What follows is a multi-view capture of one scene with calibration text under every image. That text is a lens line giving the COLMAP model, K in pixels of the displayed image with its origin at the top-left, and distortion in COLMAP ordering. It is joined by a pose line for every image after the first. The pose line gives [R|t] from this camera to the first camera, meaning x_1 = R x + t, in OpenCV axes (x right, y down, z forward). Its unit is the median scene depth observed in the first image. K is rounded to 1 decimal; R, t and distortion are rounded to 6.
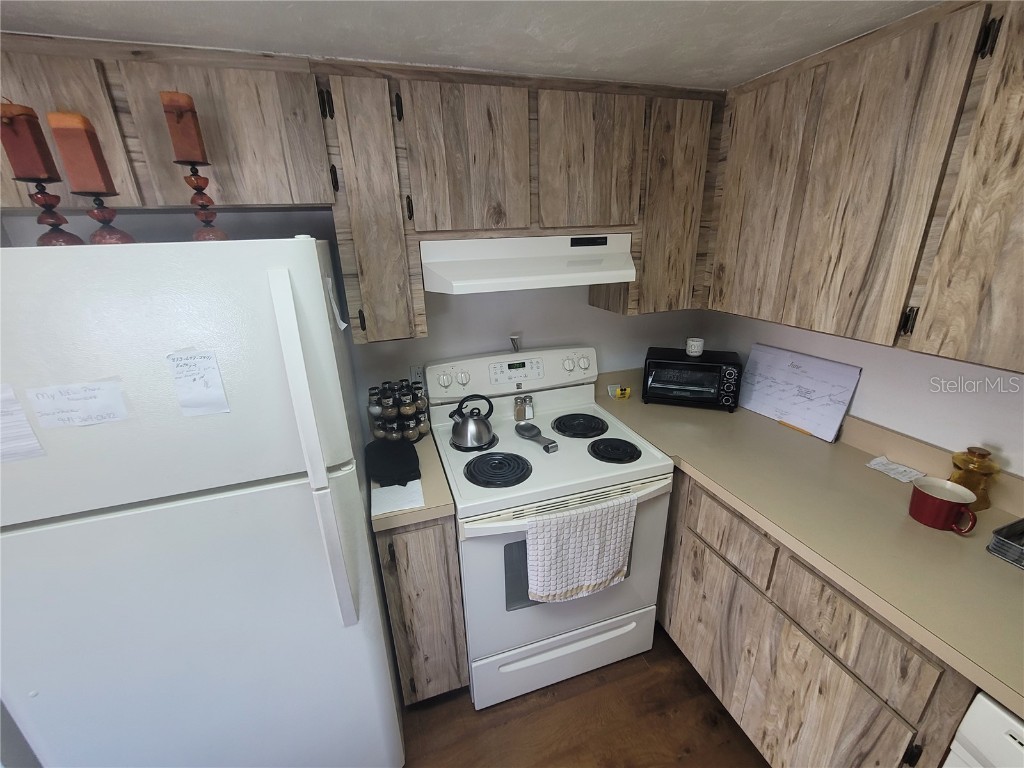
lens RADIAL K [[420.0, 0, 515.1], [0, 420.0, 384.2], [0, 0, 1]] dist [-0.002228, 0.001546]
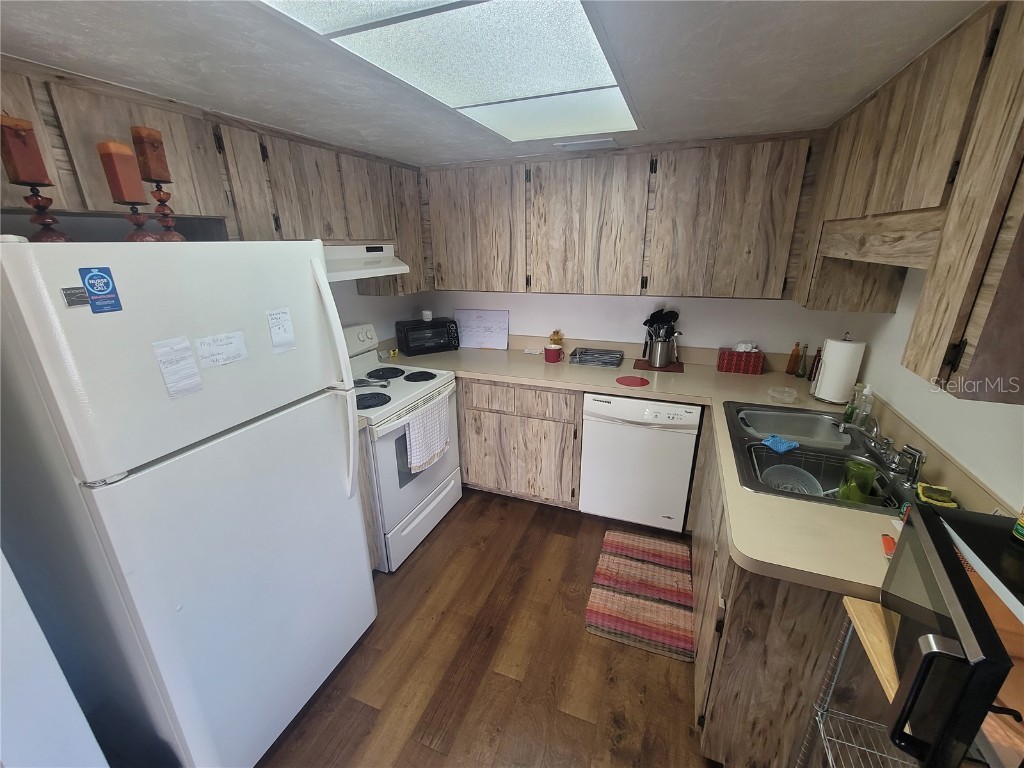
lens RADIAL K [[420.0, 0, 511.6], [0, 420.0, 386.5], [0, 0, 1]] dist [-0.002228, 0.001546]
pose [[0.640980, -0.229734, 0.732371, -0.895198], [0.255765, 0.963554, 0.078405, 0.190440], [-0.723691, 0.137059, 0.676377, -0.424158]]
